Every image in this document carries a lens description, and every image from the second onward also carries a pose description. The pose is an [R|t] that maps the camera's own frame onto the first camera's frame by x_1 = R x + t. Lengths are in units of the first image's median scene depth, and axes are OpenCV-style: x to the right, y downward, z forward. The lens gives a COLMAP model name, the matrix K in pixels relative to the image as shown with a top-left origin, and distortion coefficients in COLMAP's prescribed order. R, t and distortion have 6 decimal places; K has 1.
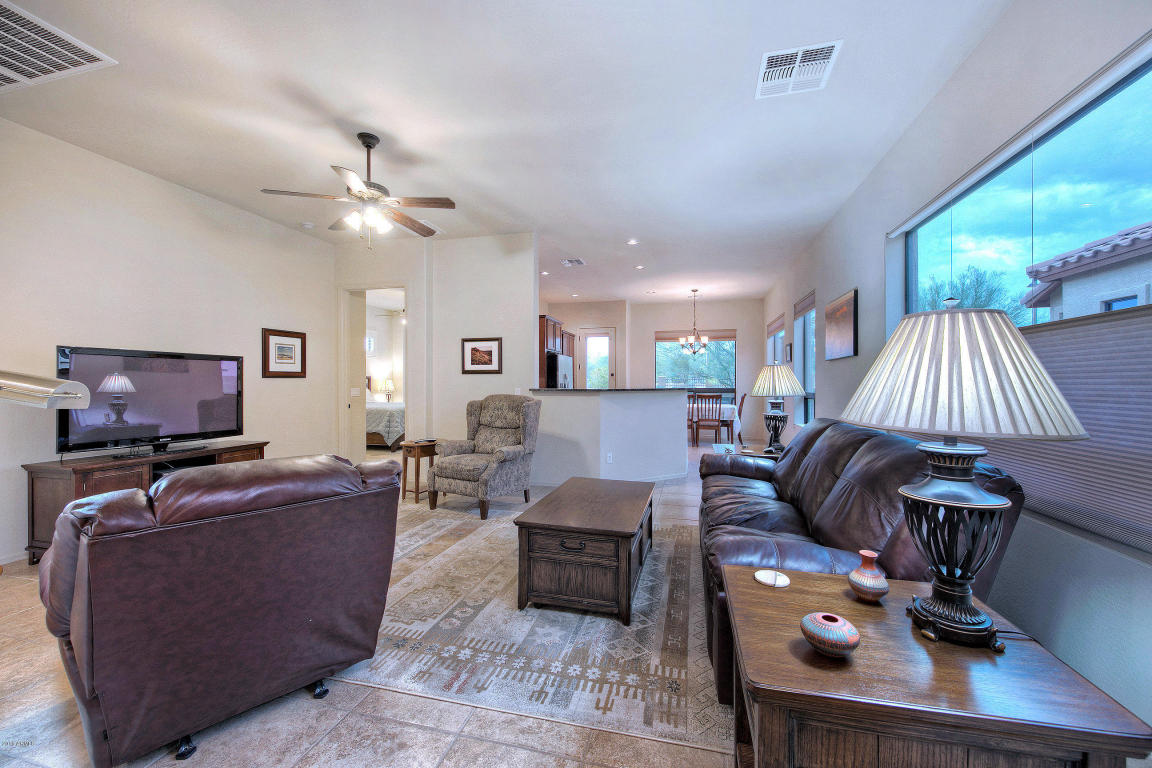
lens RADIAL K [[448.3, 0, 574.9], [0, 448.3, 382.7], [0, 0, 1]] dist [0.008376, -0.000073]
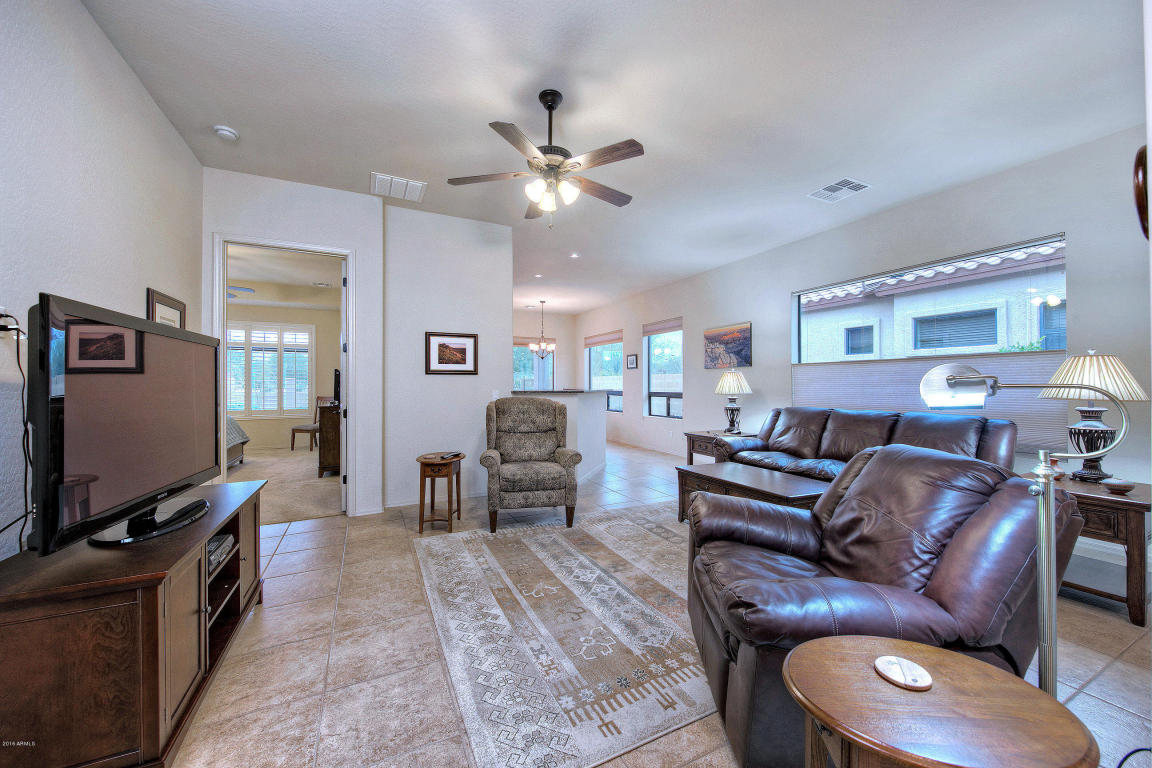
lens RADIAL K [[432.6, 0, 581.9], [0, 432.6, 383.3], [0, 0, 1]] dist [-0.000050, -0.000065]
pose [[0.748617, 0.001403, 0.663002, -0.580964], [0.001988, 0.999989, -0.004361, 0.001443], [-0.663000, 0.004583, 0.748605, 0.211515]]
